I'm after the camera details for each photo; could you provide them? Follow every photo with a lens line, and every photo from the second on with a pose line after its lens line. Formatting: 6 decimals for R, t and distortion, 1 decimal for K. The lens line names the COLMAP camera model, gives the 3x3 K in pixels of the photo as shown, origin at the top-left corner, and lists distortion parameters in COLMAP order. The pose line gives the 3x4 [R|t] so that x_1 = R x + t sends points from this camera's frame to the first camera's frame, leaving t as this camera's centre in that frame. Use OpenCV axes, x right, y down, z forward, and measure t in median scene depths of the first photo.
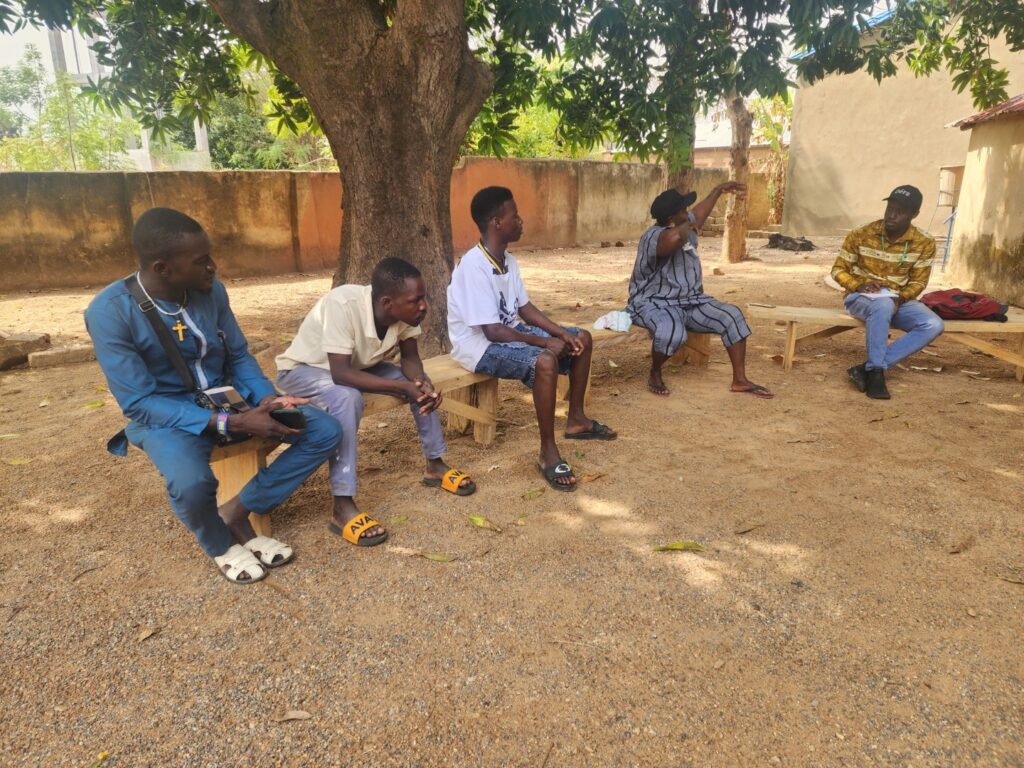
lens RADIAL K [[699.7, 0, 511.4], [0, 699.7, 379.5], [0, 0, 1]] dist [0.071595, -0.062481]
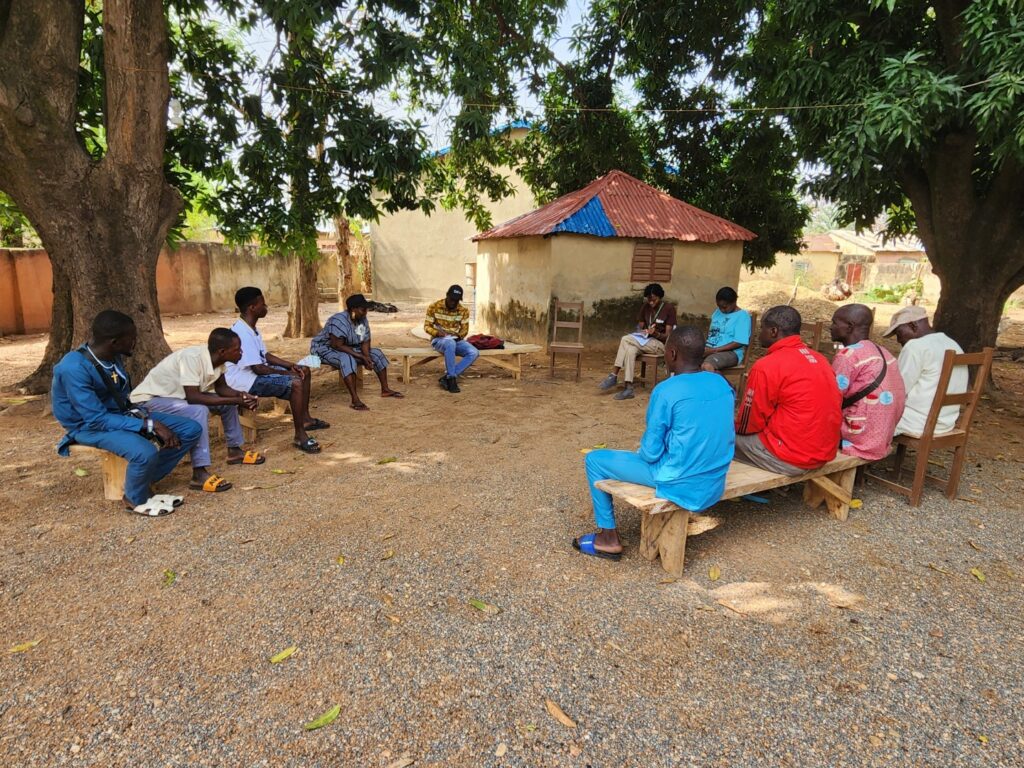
lens RADIAL K [[499.7, 0, 512.0], [0, 499.7, 384.0], [0, 0, 1]] dist [0.002784, 0.000412]
pose [[0.816436, -0.103516, 0.568082, -0.112436], [0.126323, 0.991989, -0.000789, 0.022711], [-0.563449, 0.072406, 0.822972, -0.184243]]
